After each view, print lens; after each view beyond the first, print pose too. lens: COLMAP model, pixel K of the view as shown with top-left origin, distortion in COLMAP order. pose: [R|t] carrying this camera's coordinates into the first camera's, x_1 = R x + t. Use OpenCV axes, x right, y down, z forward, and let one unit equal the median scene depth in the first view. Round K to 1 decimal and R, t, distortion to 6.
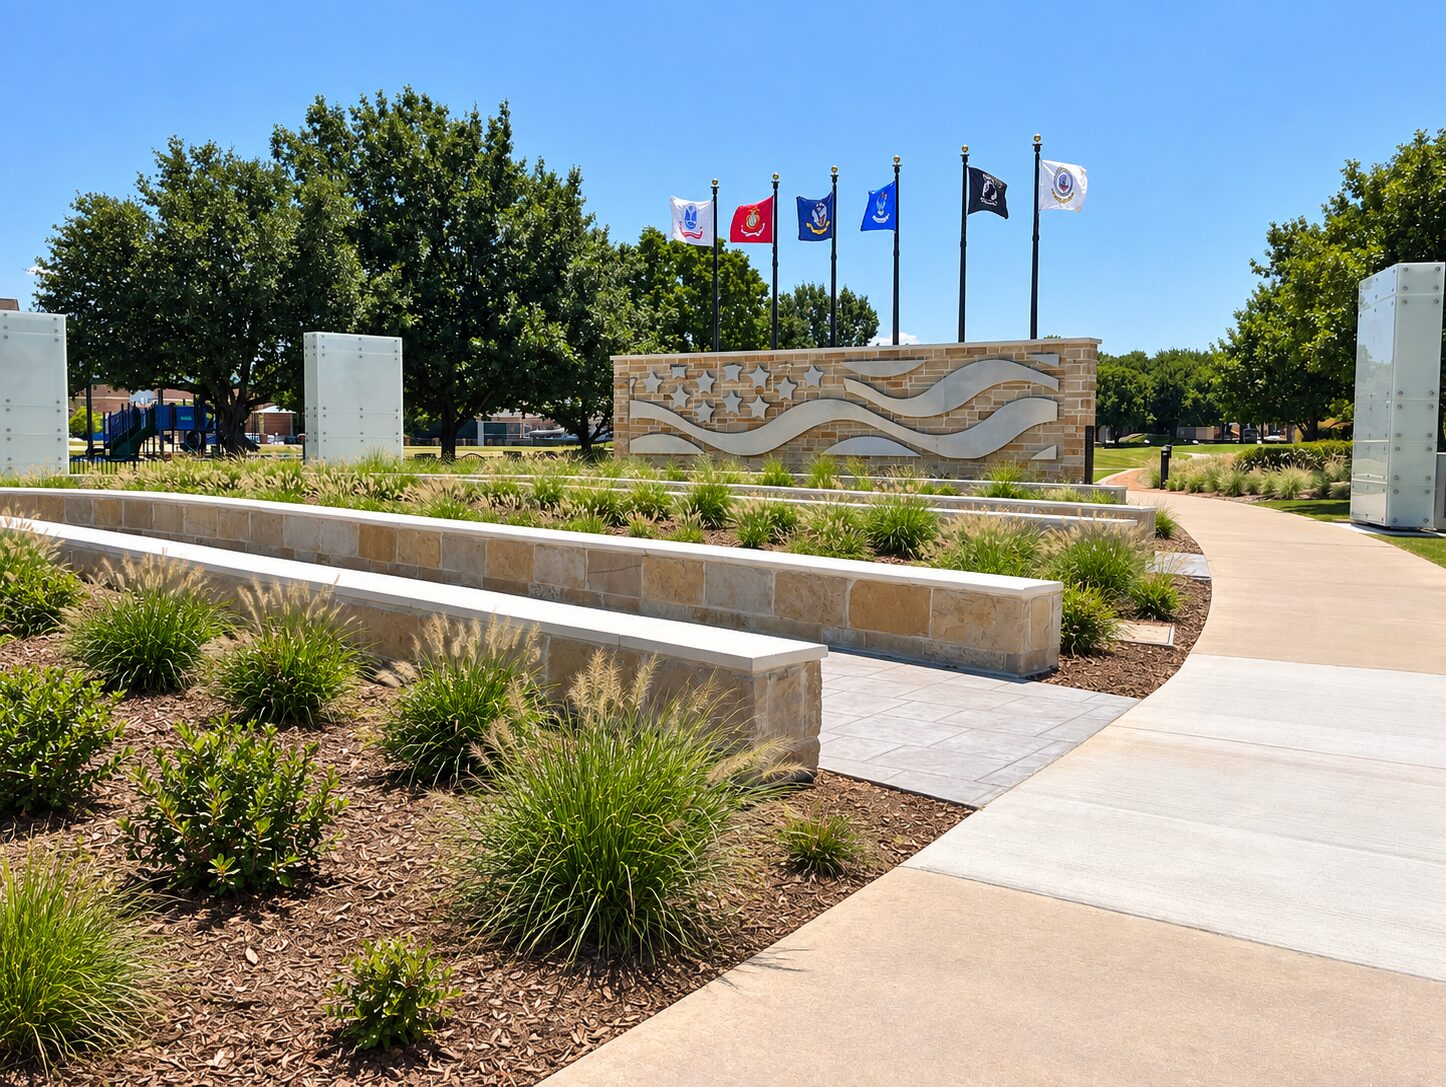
lens RADIAL K [[1383.1, 0, 679.4], [0, 1383.1, 561.2], [0, 0, 1]] dist [0.035610, 0.000000]
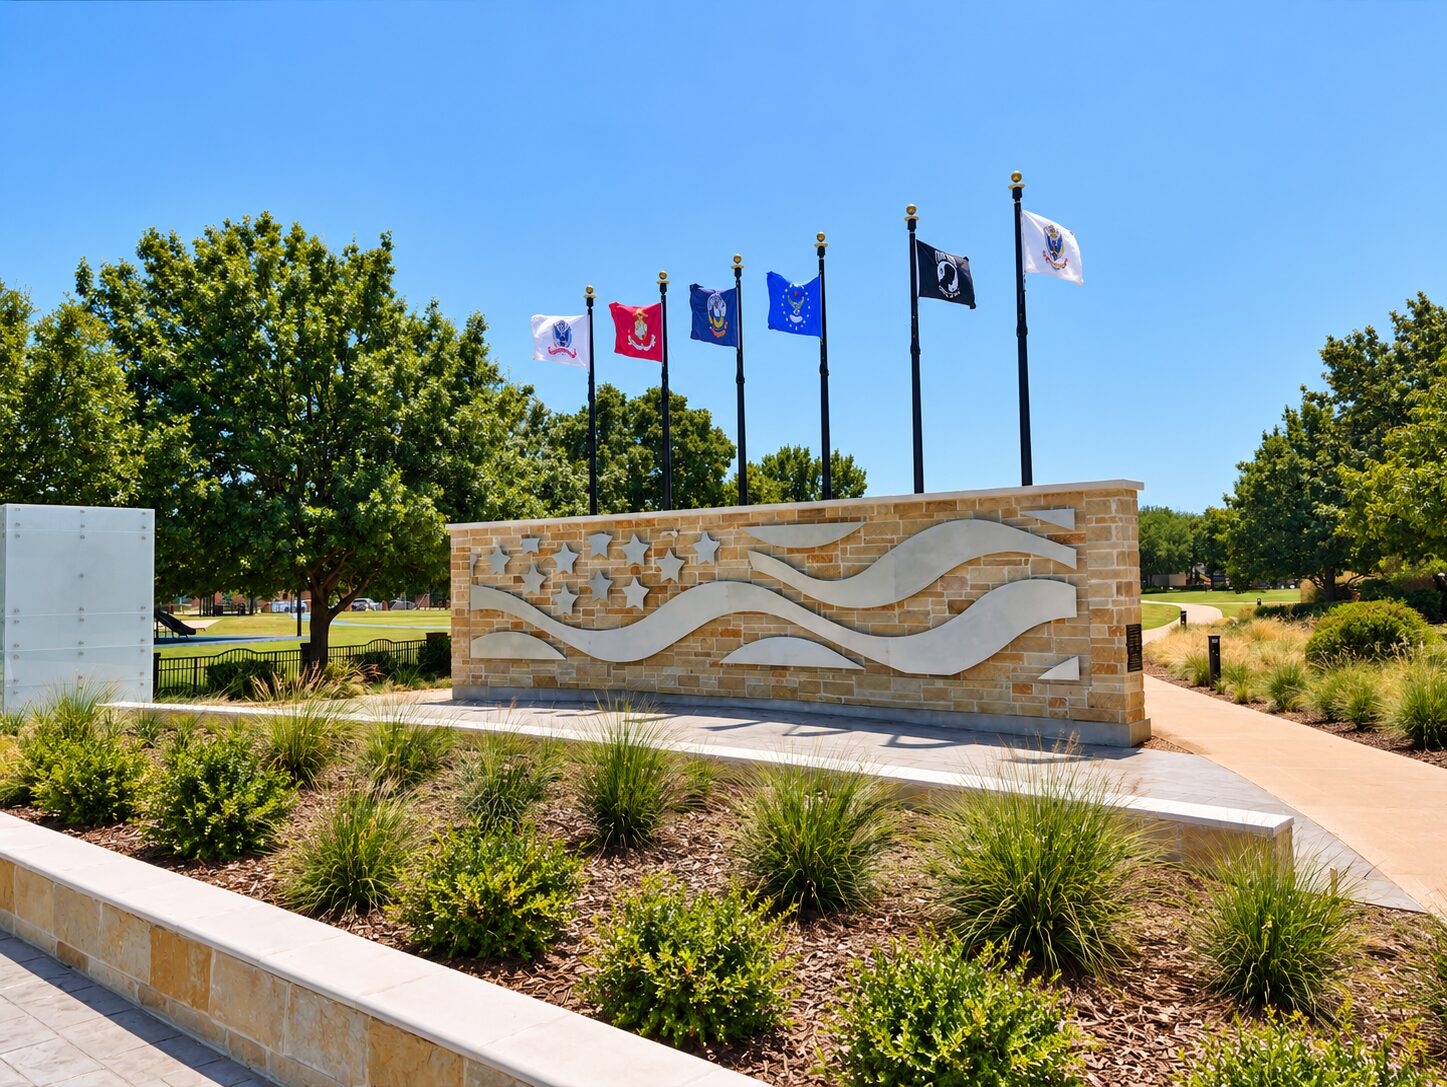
lens RADIAL K [[1158.8, 0, 708.5], [0, 1158.8, 521.5], [0, 0, 1]] dist [0.038512, 0.013083]
pose [[0.999656, -0.022516, -0.013474, 0.107348], [0.020315, 0.989129, -0.145641, -0.064183], [0.016607, 0.145318, 0.989246, 0.438730]]
